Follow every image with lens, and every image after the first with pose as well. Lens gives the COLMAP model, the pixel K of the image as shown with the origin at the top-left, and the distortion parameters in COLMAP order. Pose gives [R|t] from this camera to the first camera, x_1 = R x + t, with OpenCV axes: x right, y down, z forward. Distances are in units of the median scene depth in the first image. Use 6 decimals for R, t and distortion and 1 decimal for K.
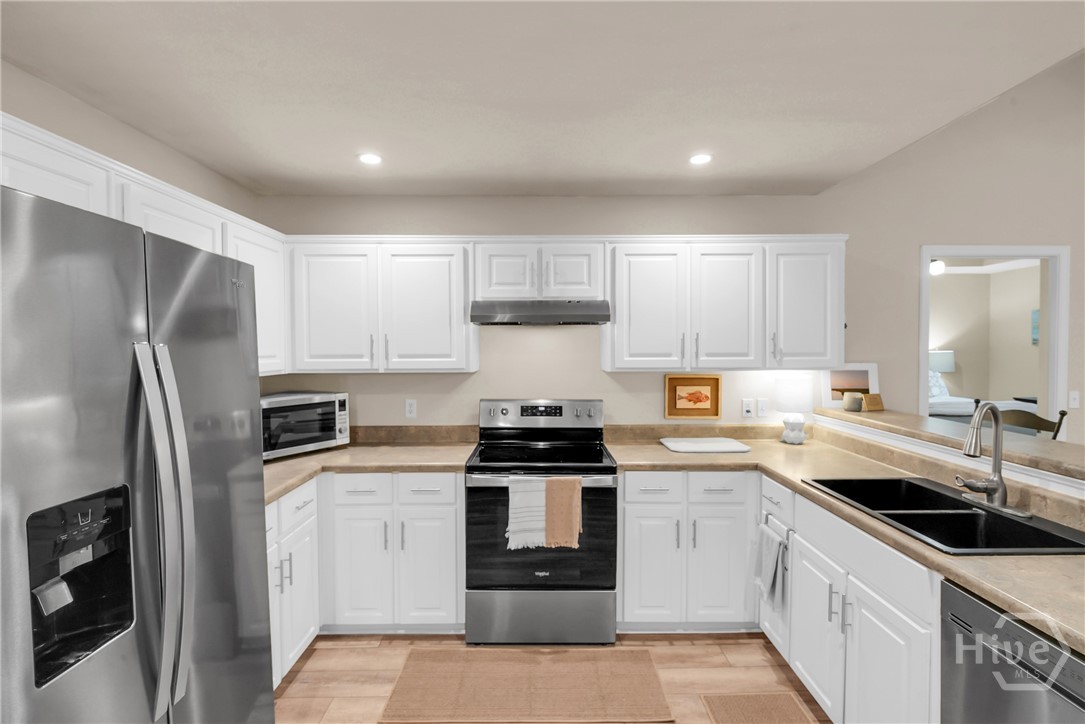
lens RADIAL K [[514.3, 0, 548.7], [0, 514.3, 358.4], [0, 0, 1]] dist [0.002476, 0.000101]
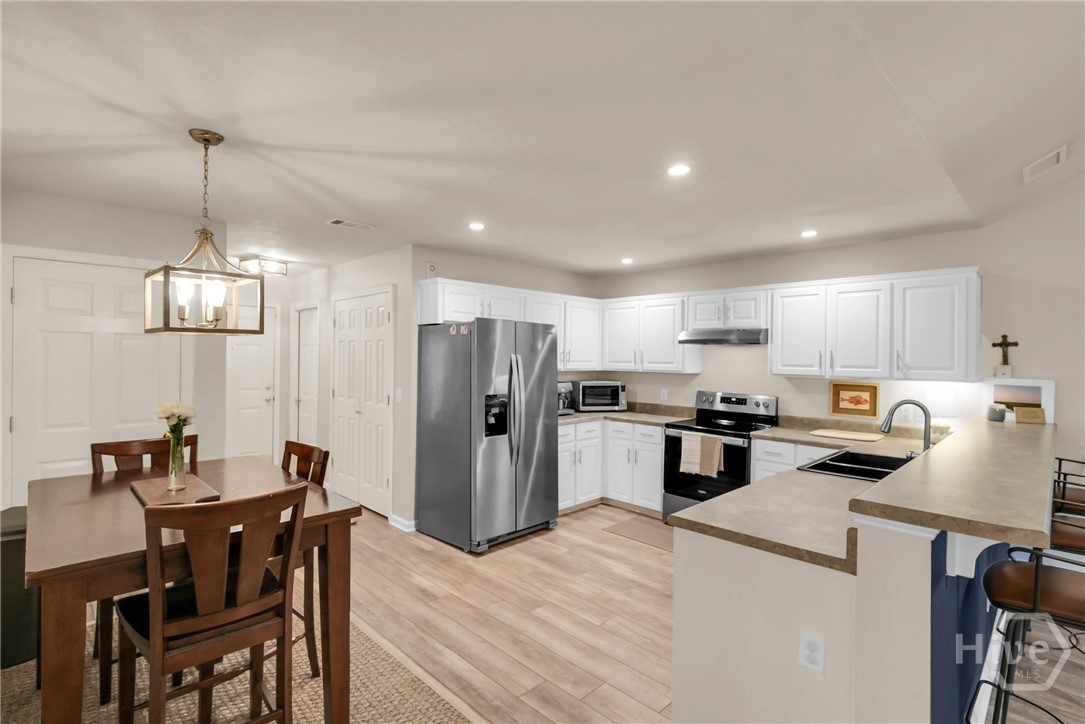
lens RADIAL K [[514.3, 0, 548.7], [0, 514.3, 358.4], [0, 0, 1]] dist [0.002476, 0.000101]
pose [[0.699676, 0.015539, -0.714291, 0.739446], [-0.030803, 0.999490, -0.008429, 0.006487], [0.713796, 0.027900, 0.699798, -0.496368]]
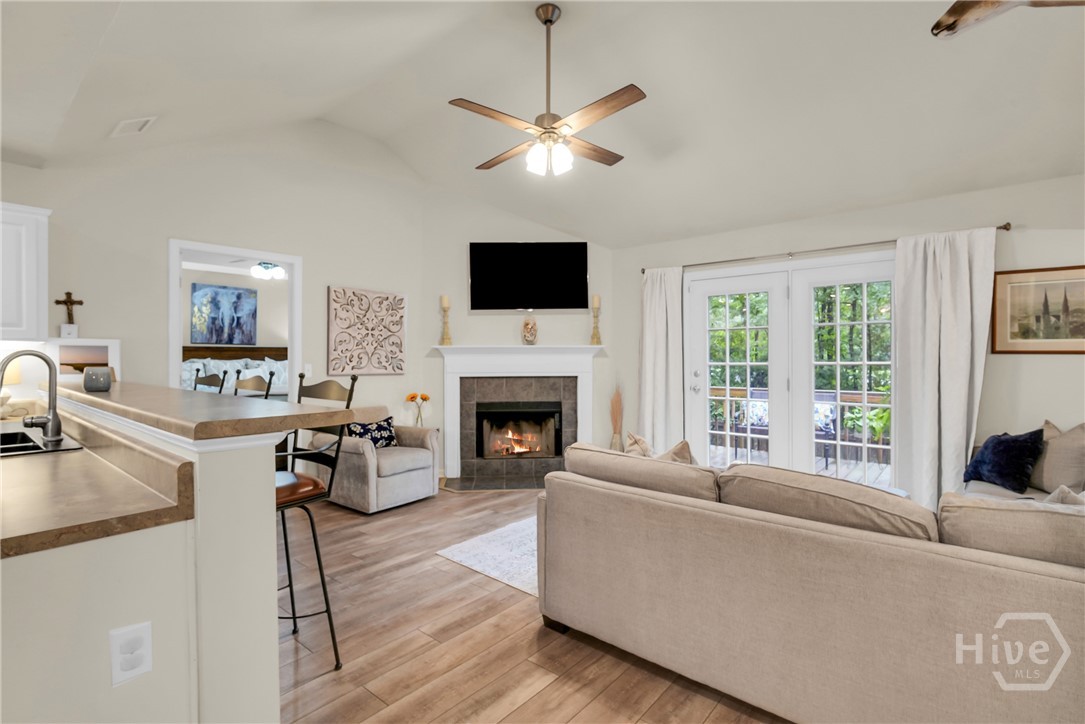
lens RADIAL K [[513.5, 0, 541.6], [0, 513.5, 355.3], [0, 0, 1]] dist [-0.000964, -0.000363]
pose [[0.656712, 0.003950, 0.754131, 0.456314], [0.017969, 0.999620, -0.020884, 0.089479], [-0.753927, 0.027266, 0.656392, -0.409490]]
